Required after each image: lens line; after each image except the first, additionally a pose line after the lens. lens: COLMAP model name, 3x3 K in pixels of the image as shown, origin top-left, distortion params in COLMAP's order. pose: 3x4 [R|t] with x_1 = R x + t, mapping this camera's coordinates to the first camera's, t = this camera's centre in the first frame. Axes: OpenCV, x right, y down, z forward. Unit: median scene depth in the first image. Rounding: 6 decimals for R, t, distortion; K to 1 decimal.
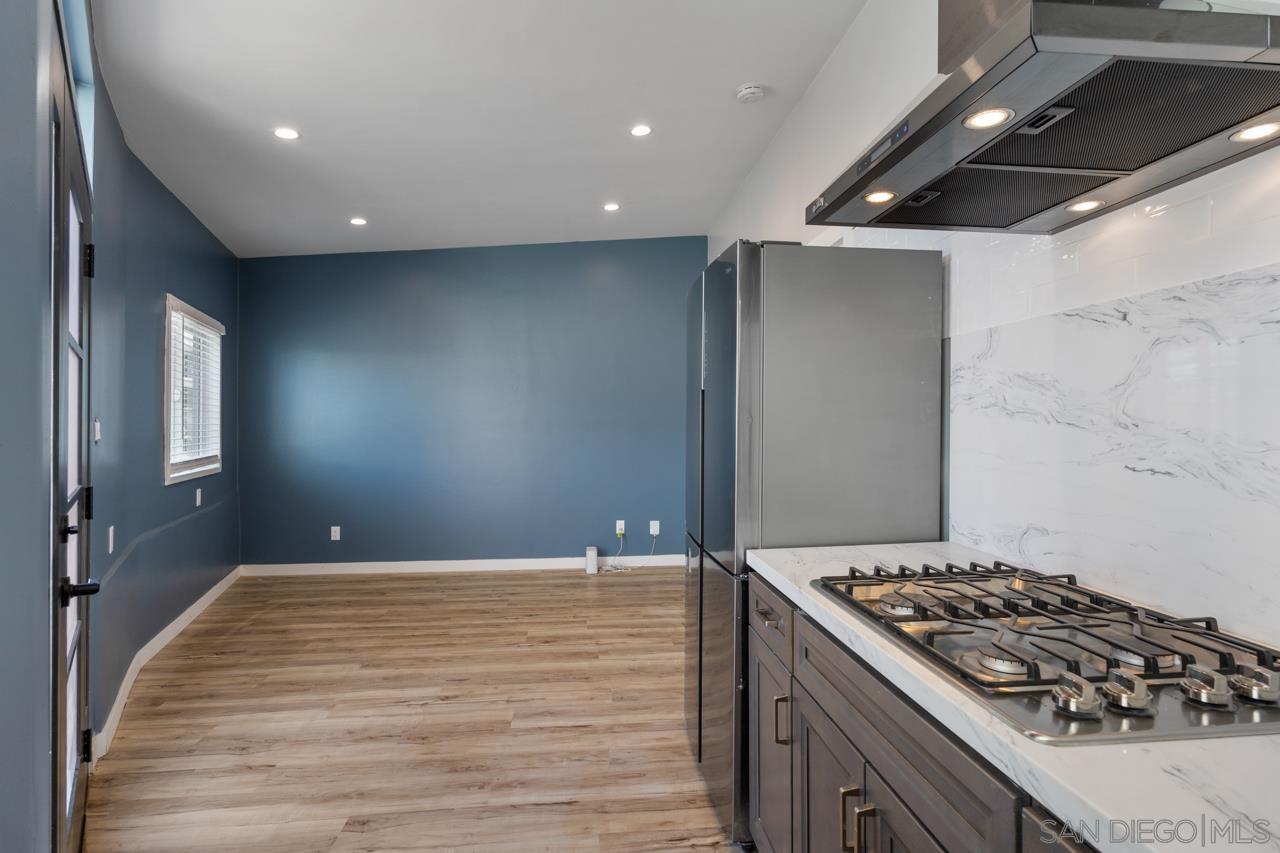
lens RADIAL K [[651.9, 0, 640.3], [0, 651.9, 423.9], [0, 0, 1]] dist [0.002752, 0.001467]
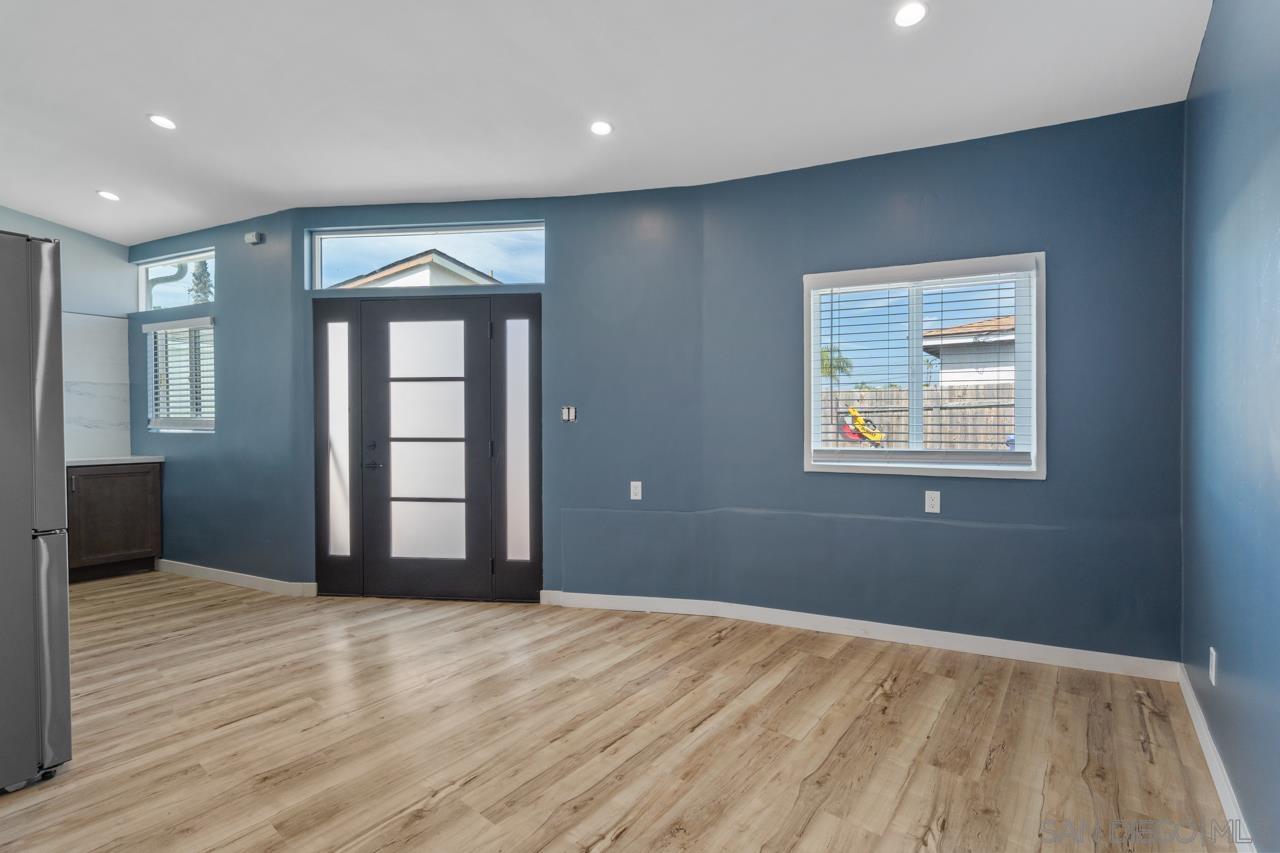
lens RADIAL K [[562.1, 0, 642.3], [0, 562.1, 424.6], [0, 0, 1]] dist [-0.006100, 0.000841]
pose [[-0.693155, 0.005937, -0.720764, 0.051500], [0.002127, 0.999979, 0.006191, 0.017742], [0.720785, 0.002758, -0.693153, 1.383872]]
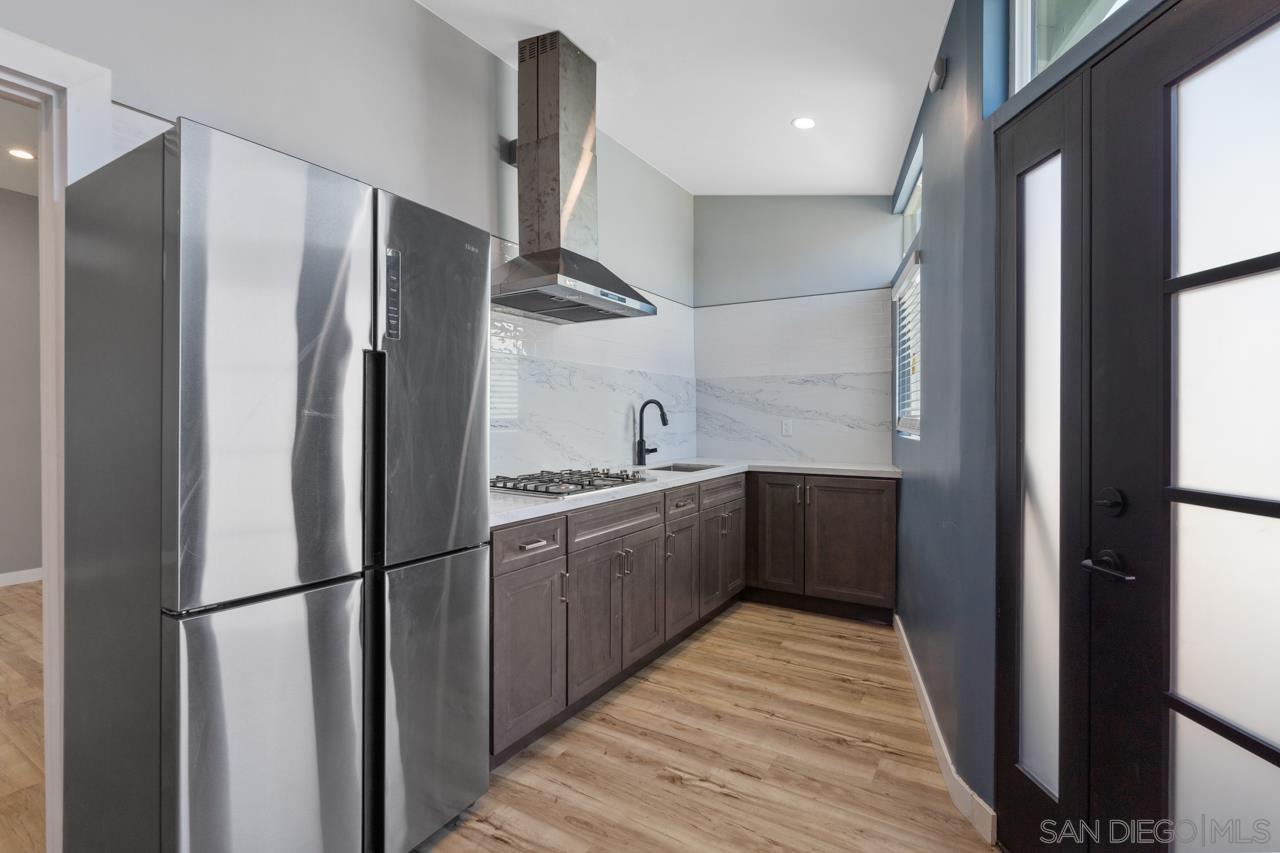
lens RADIAL K [[590.2, 0, 642.1], [0, 590.2, 427.7], [0, 0, 1]] dist [-0.010410, -0.000762]
pose [[-0.799131, -0.012658, 0.601024, -0.308825], [-0.002846, 0.999847, 0.017274, 0.011344], [-0.601150, 0.012094, -0.799044, 0.782815]]
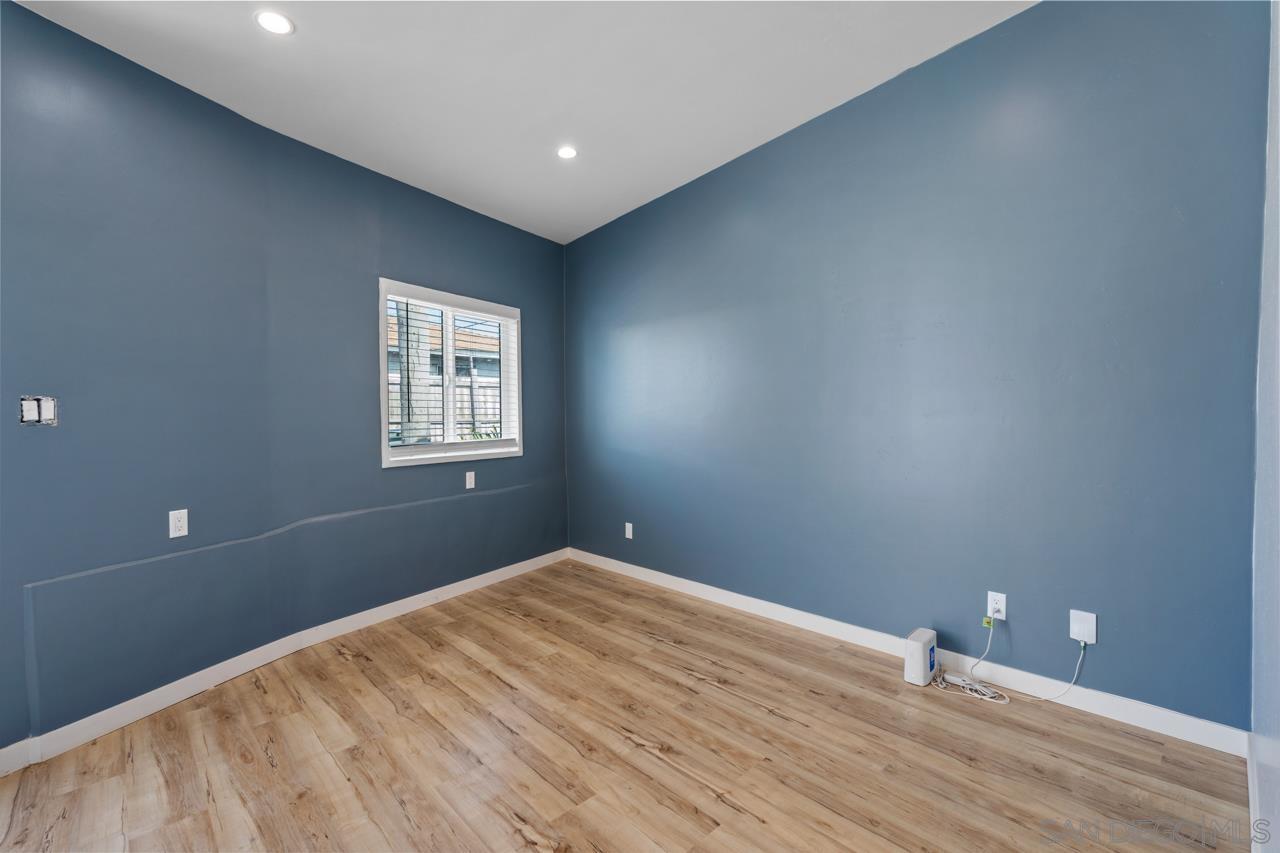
lens RADIAL K [[562.1, 0, 641.2], [0, 562.1, 425.4], [0, 0, 1]] dist [-0.006100, 0.000841]
pose [[0.615488, 0.010327, -0.788079, 0.204229], [0.007841, 0.999784, 0.019224, 0.014047], [0.788107, -0.018011, 0.615274, 0.765646]]
